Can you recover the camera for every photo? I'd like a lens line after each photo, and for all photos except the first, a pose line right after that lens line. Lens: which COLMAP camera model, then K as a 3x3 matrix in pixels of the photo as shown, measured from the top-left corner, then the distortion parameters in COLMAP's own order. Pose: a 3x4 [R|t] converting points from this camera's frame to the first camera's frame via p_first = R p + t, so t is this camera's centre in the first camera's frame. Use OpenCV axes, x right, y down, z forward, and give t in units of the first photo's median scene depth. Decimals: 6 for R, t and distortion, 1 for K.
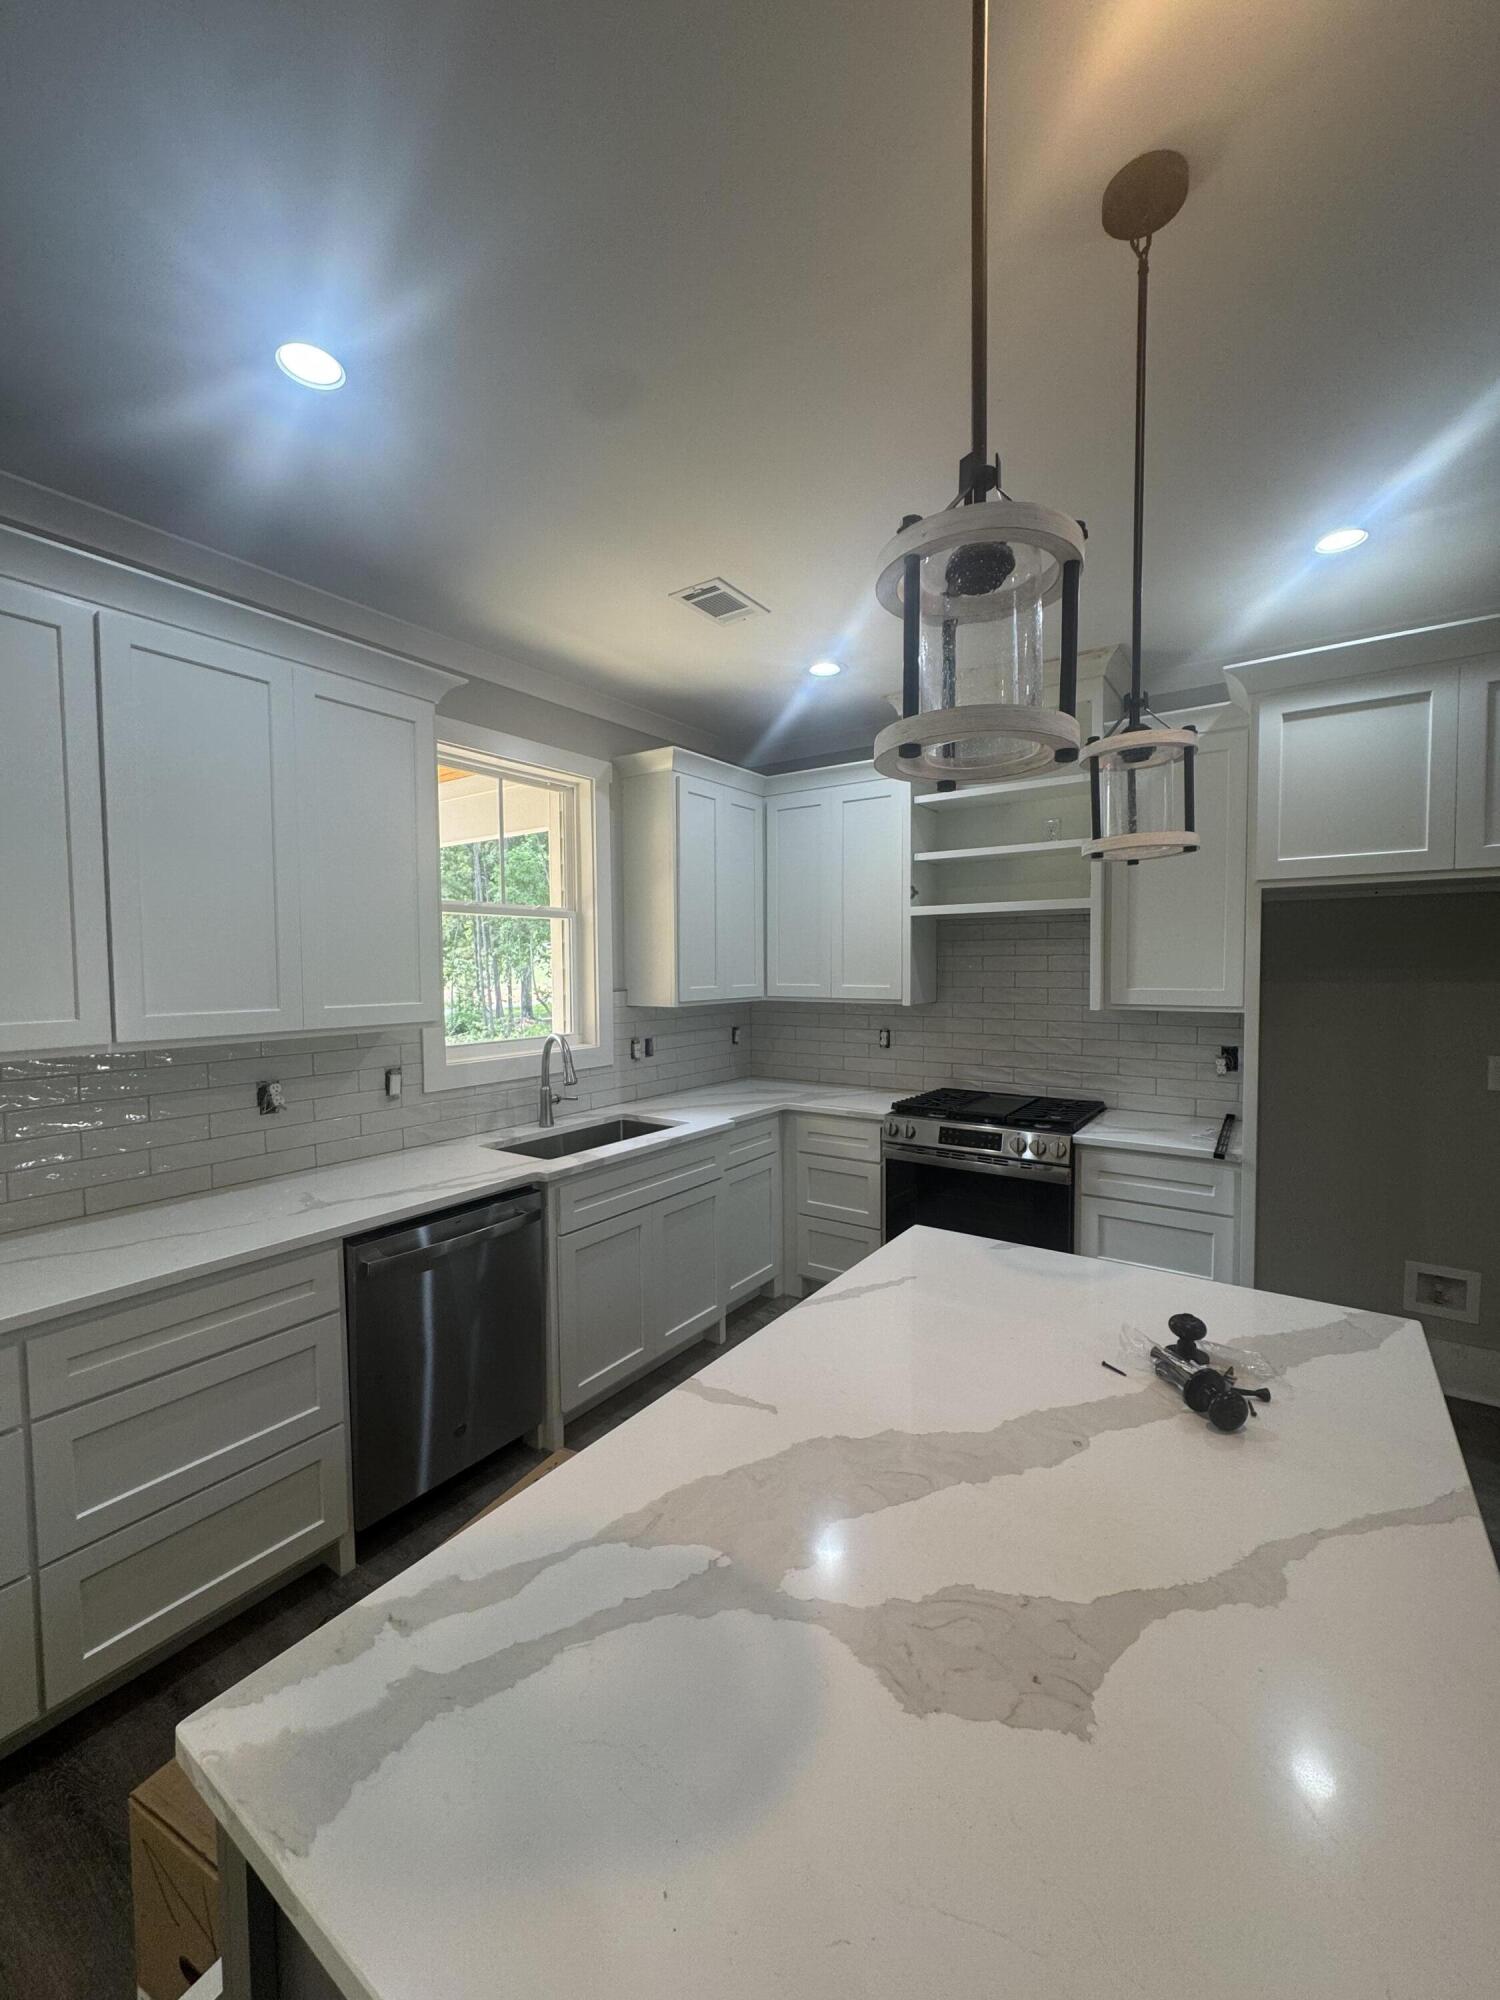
lens RADIAL K [[795.9, 0, 750.0], [0, 795.9, 1000.0], [0, 0, 1]] dist [0.000621, 0.000131]
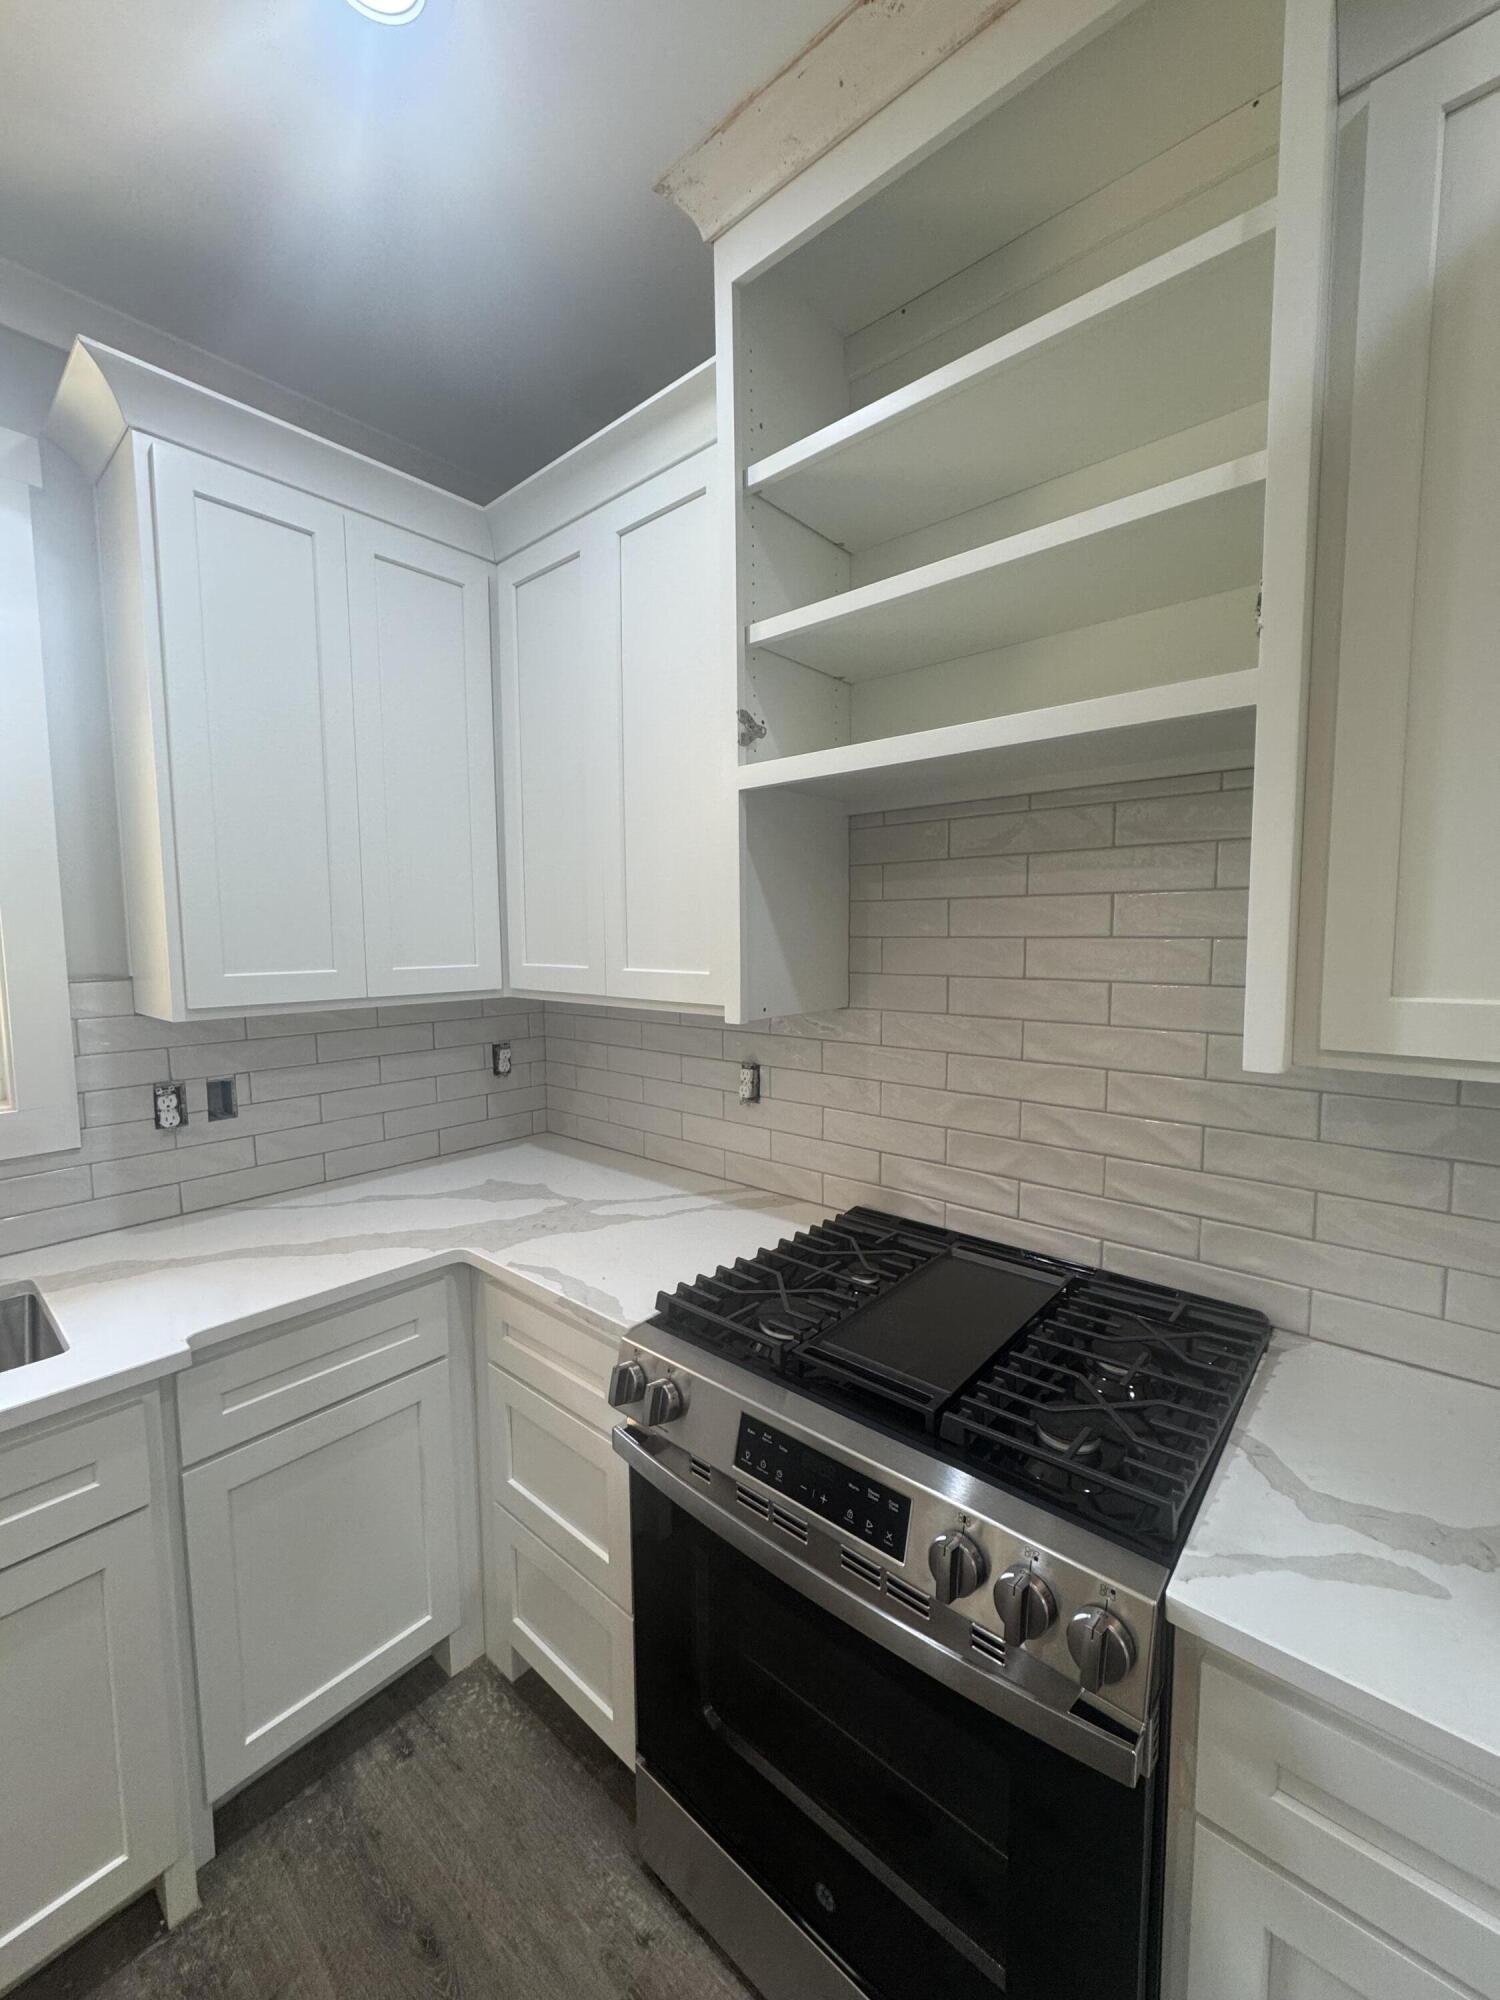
lens RADIAL K [[795.9, 0, 750.0], [0, 795.9, 1000.0], [0, 0, 1]] dist [0.000621, 0.000131]
pose [[0.994108, 0.008913, -0.108026, 0.254248], [-0.004571, 0.999174, 0.040379, -0.020933], [0.108296, -0.039647, 0.993328, 0.628733]]
